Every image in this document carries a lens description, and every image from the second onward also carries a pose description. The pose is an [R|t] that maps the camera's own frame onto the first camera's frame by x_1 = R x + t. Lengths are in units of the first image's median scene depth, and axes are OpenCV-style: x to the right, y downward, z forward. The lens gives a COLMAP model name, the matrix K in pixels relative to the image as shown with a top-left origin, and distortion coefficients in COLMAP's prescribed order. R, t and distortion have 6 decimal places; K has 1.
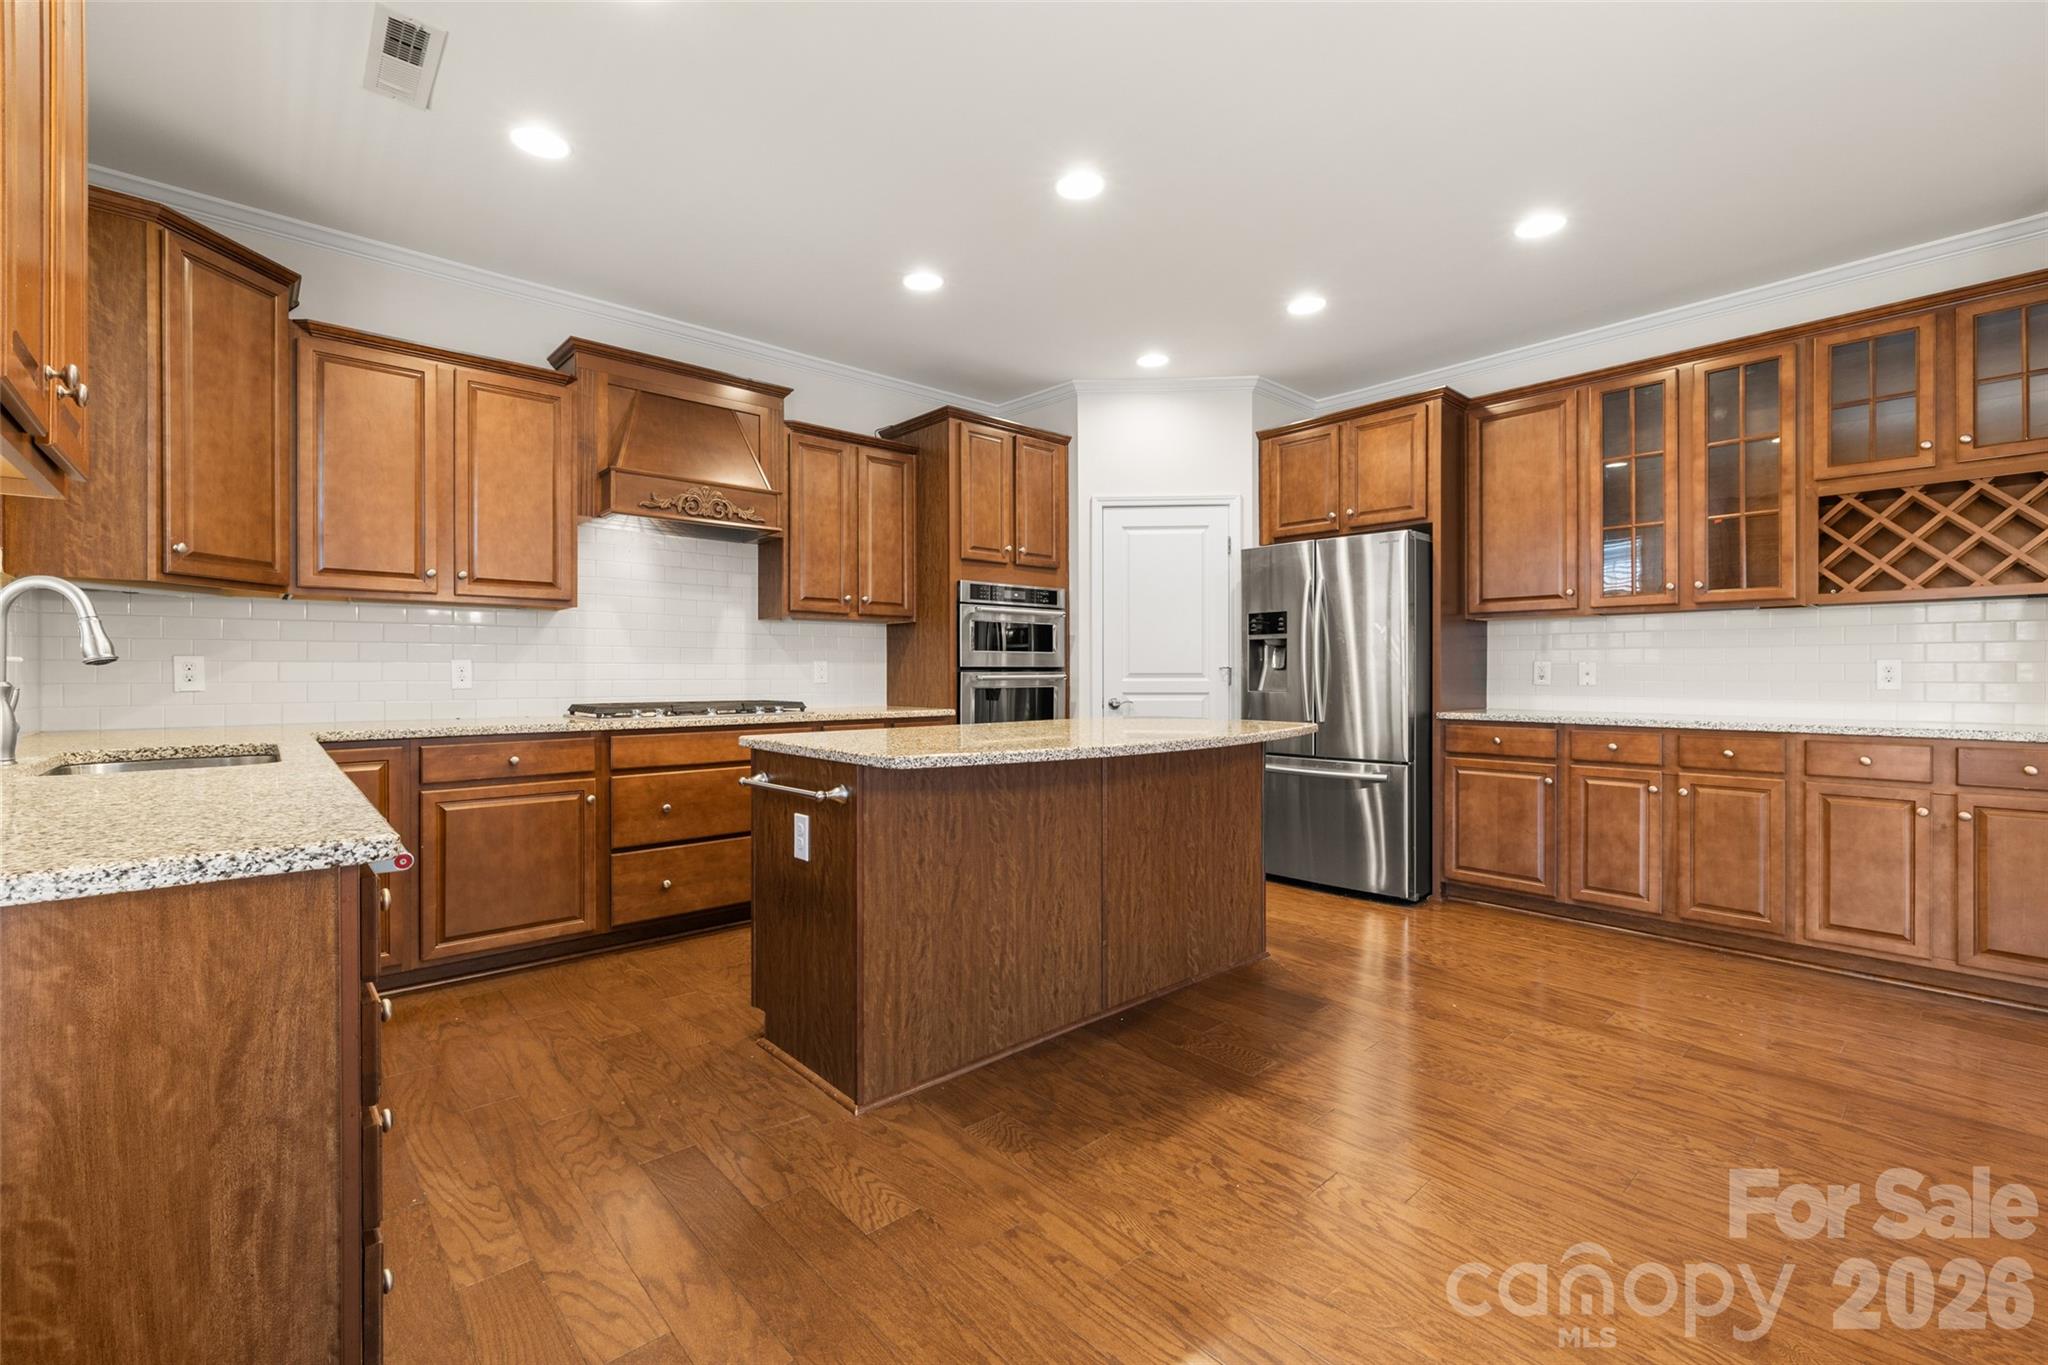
lens RADIAL K [[876.0, 0, 1020.8], [0, 876.0, 670.4], [0, 0, 1]] dist [-0.000684, 0.001356]
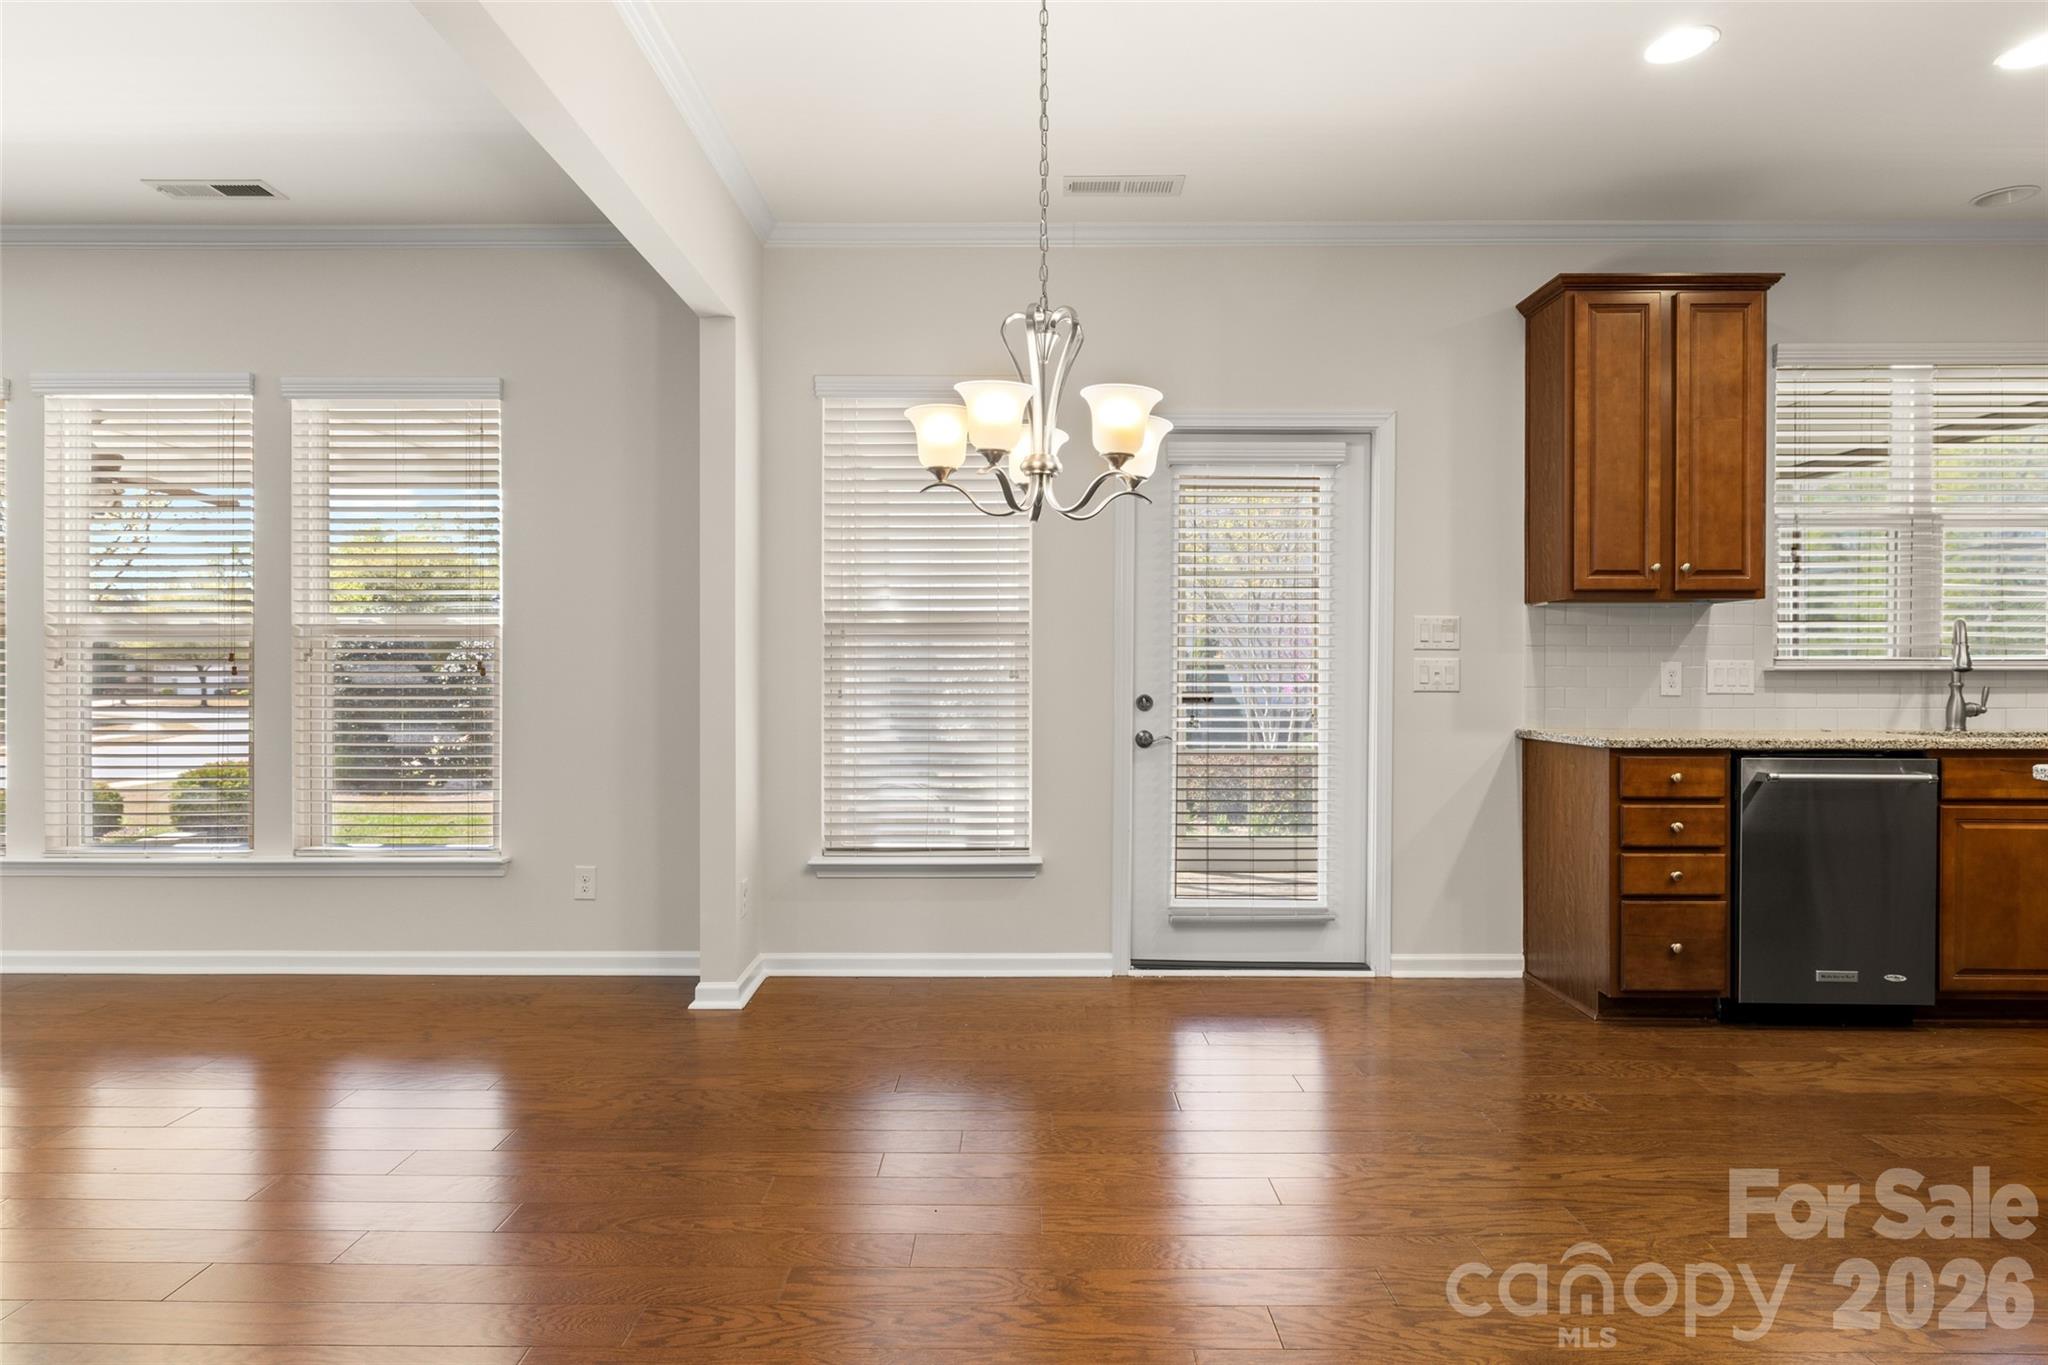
lens RADIAL K [[1146.0, 0, 999.4], [0, 1146.0, 681.9], [0, 0, 1]] dist [0.003778, -0.000767]
pose [[-0.677783, 0.003811, -0.735252, 0.915321], [0.001007, 0.999990, 0.004255, -0.000141], [0.735261, 0.002143, -0.677781, 0.600891]]
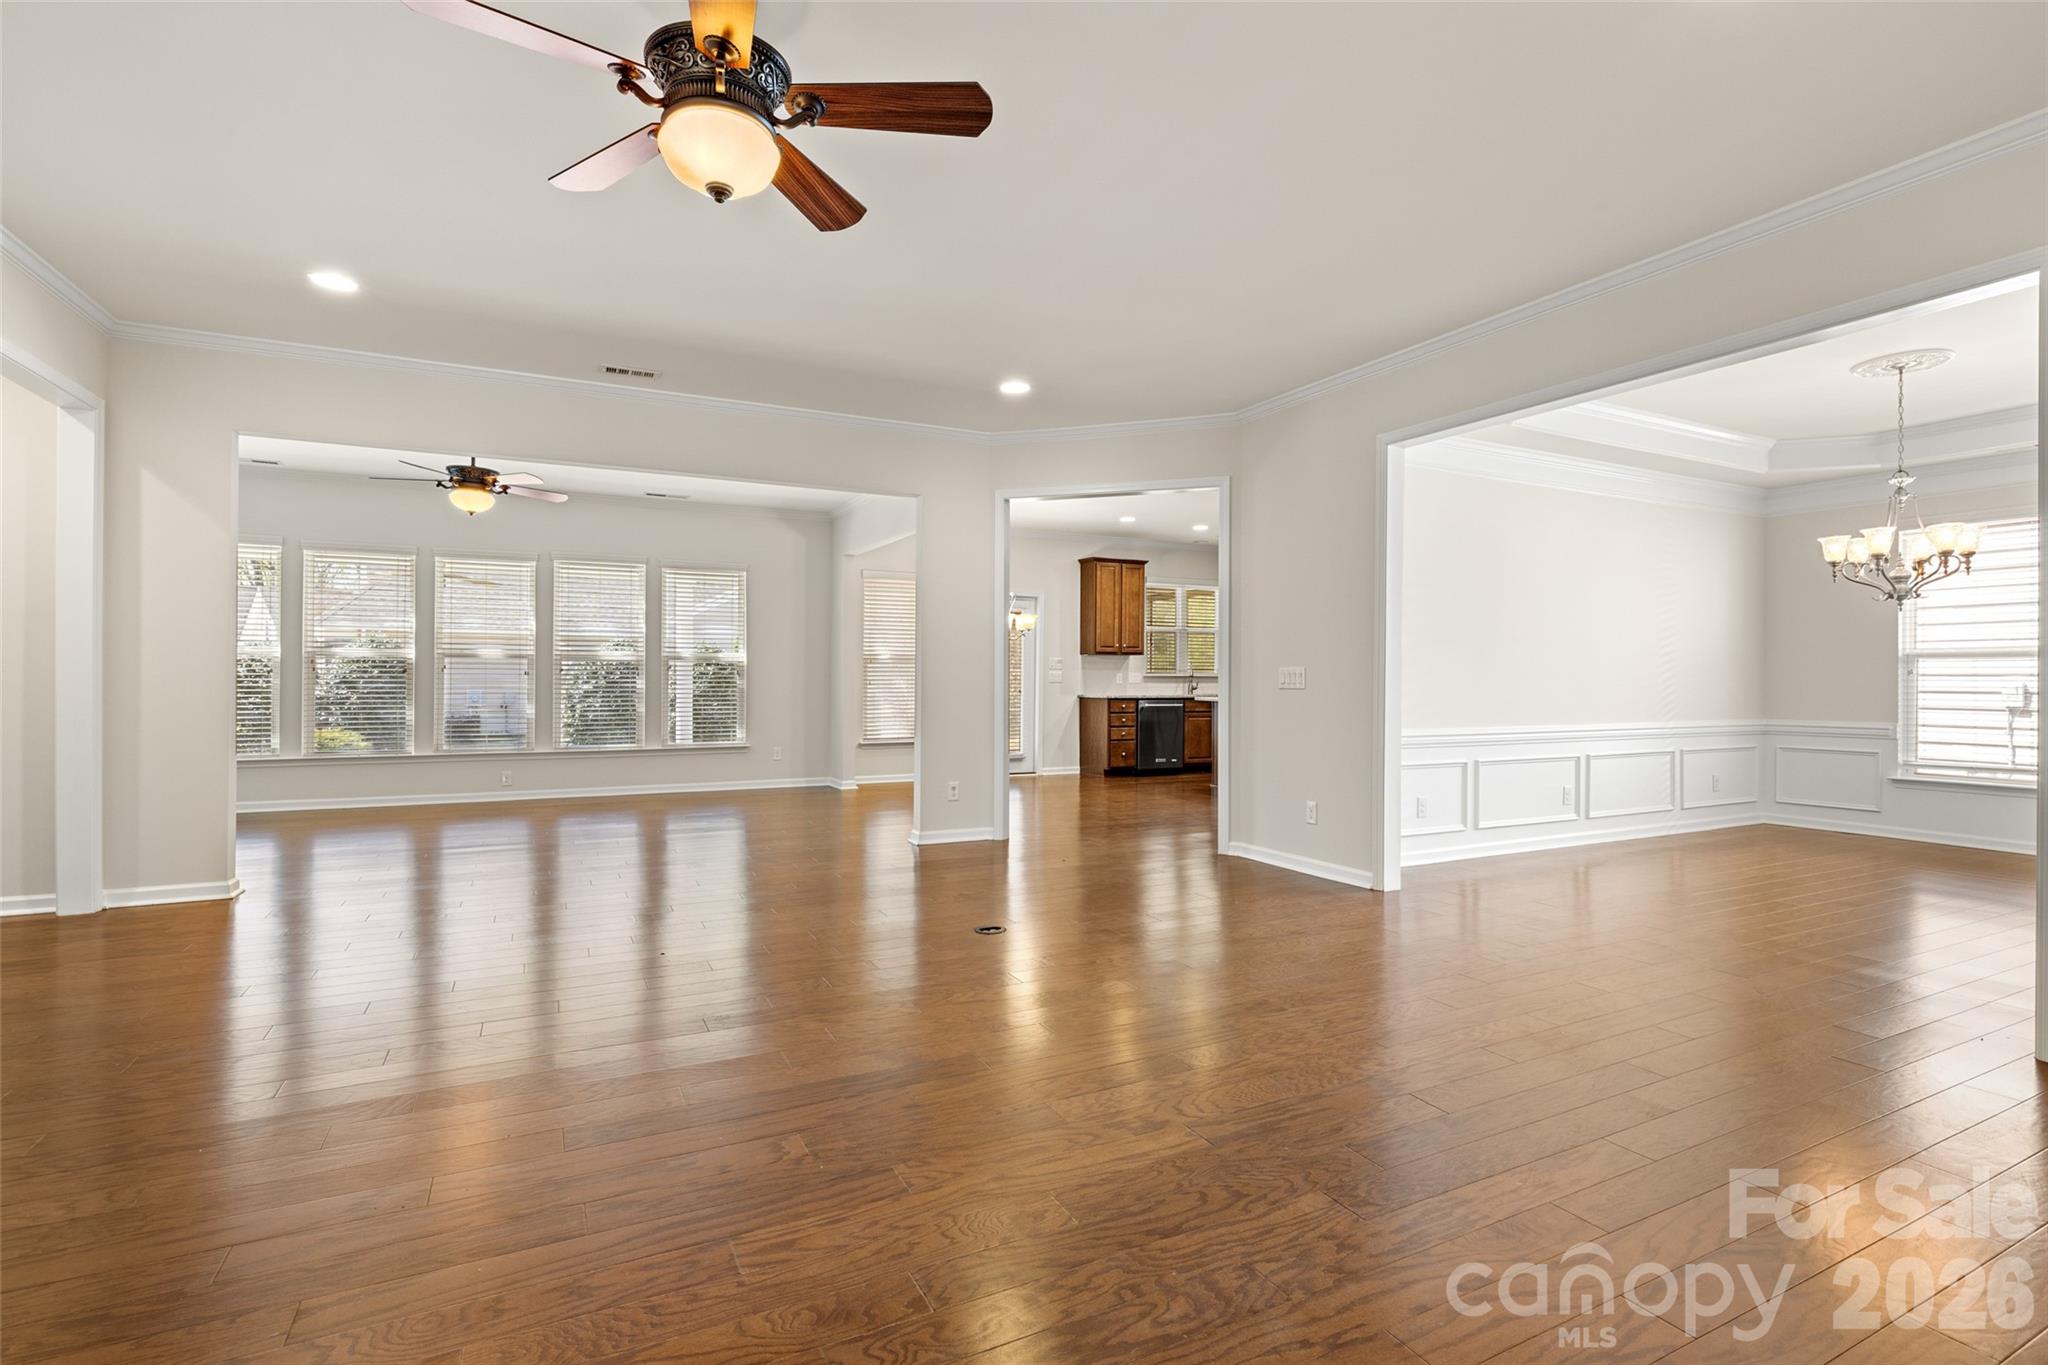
lens RADIAL K [[976.2, 0, 1029.6], [0, 976.2, 676.8], [0, 0, 1]] dist [-0.006460, 0.001534]
pose [[-0.260141, -0.006593, -0.965548, 2.813386], [-0.001728, 0.999978, -0.006362, 0.017419], [0.965569, 0.000013, -0.260147, 0.867303]]
